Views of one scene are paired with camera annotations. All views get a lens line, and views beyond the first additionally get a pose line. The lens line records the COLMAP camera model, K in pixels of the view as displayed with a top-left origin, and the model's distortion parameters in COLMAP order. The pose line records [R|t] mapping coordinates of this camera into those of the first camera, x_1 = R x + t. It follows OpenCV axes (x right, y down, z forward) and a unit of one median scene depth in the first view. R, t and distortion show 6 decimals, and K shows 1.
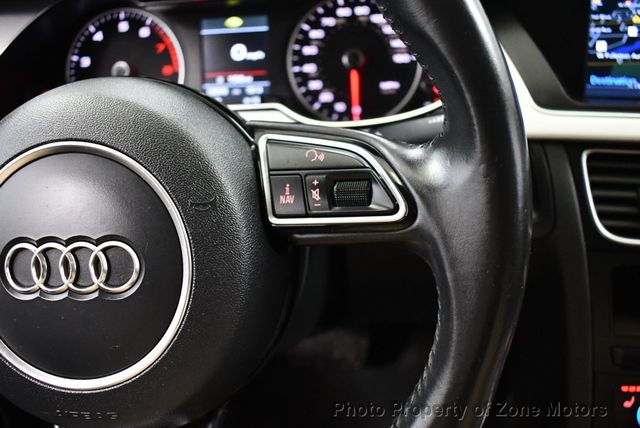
lens RADIAL K [[645.4, 0, 318.6], [0, 645.4, 213.2], [0, 0, 1]] dist [-0.099827, 0.000000]
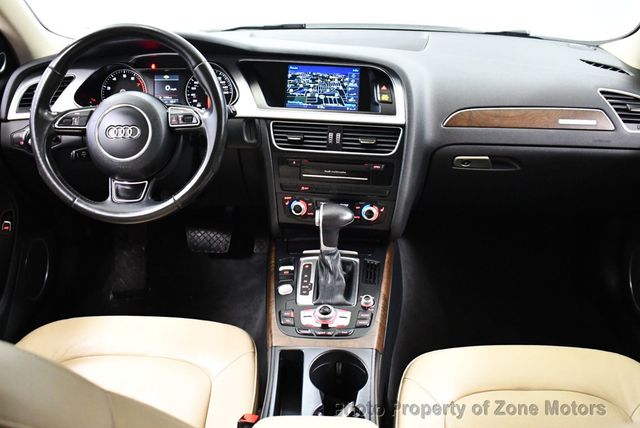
lens RADIAL K [[645.4, 0, 318.6], [0, 645.4, 209.6], [0, 0, 1]] dist [-0.099827, 0.000000]
pose [[0.995104, 0.037602, 0.091398, 0.295958], [-0.030646, 0.996610, -0.076356, 0.471030], [-0.093959, 0.073181, 0.992883, -1.791960]]
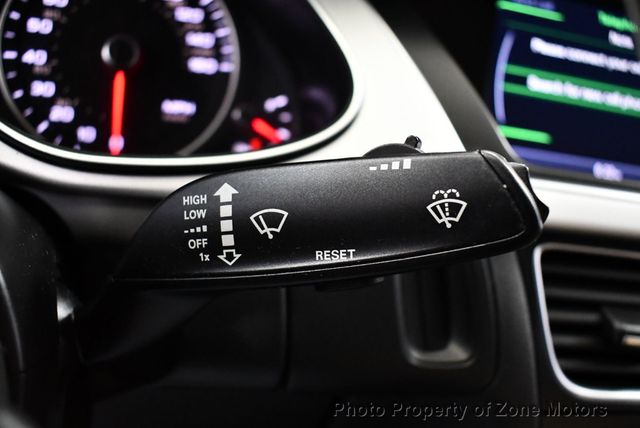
lens RADIAL K [[645.4, 0, 318.1], [0, 645.4, 211.7], [0, 0, 1]] dist [-0.099827, 0.000000]
pose [[0.882480, 0.080025, 0.463492, -0.040032], [-0.028676, 0.992741, -0.116804, -0.041631], [-0.469474, 0.089786, 0.878369, 0.443138]]
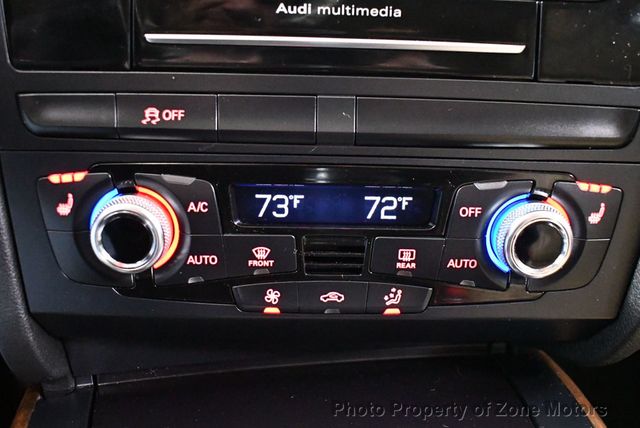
lens RADIAL K [[645.4, 0, 322.2], [0, 645.4, 211.0], [0, 0, 1]] dist [-0.099827, 0.000000]
pose [[0.950873, -0.014472, 0.309241, 0.441120], [0.040581, 0.996114, -0.078165, 0.294373], [-0.306909, 0.086875, 0.947766, 0.333878]]
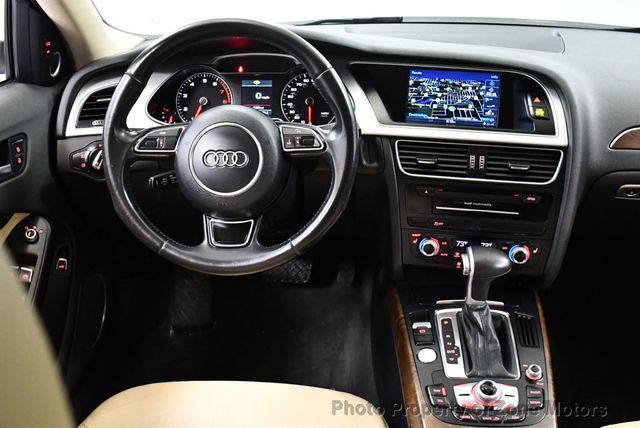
lens RADIAL K [[645.4, 0, 320.4], [0, 645.4, 210.1], [0, 0, 1]] dist [-0.099827, 0.000000]
pose [[0.996124, 0.037398, 0.079620, -0.076116], [-0.032794, 0.997757, -0.058356, 0.280344], [-0.081623, 0.055519, 0.995116, -1.271319]]
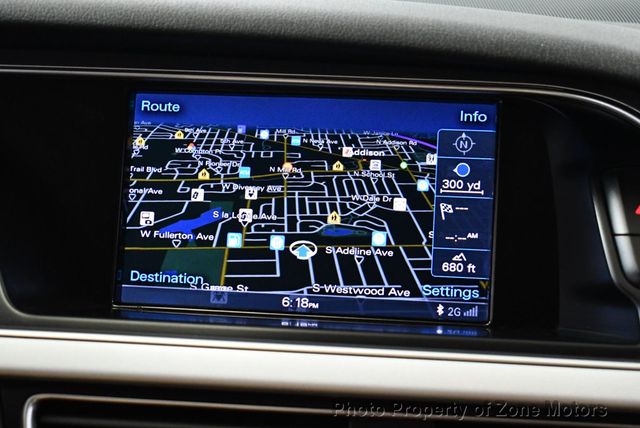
lens RADIAL K [[1410.7, 0, 319.8], [0, 1410.7, 213.8], [0, 0, 1]] dist [0.019222, 0.000000]
pose [[0.990483, 0.043382, 0.130622, 0.399616], [-0.011482, 0.971764, -0.235674, 0.033447], [-0.137158, 0.231931, 0.963014, -0.260421]]
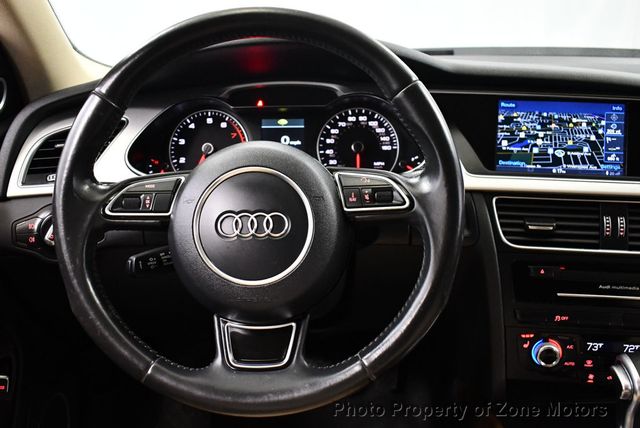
lens RADIAL K [[645.4, 0, 321.7], [0, 645.4, 210.0], [0, 0, 1]] dist [-0.099827, 0.000000]
pose [[0.994672, 0.032454, 0.097848, -0.192754], [-0.014652, 0.984024, -0.177430, 0.210944], [-0.102043, 0.175051, 0.979257, -0.572828]]
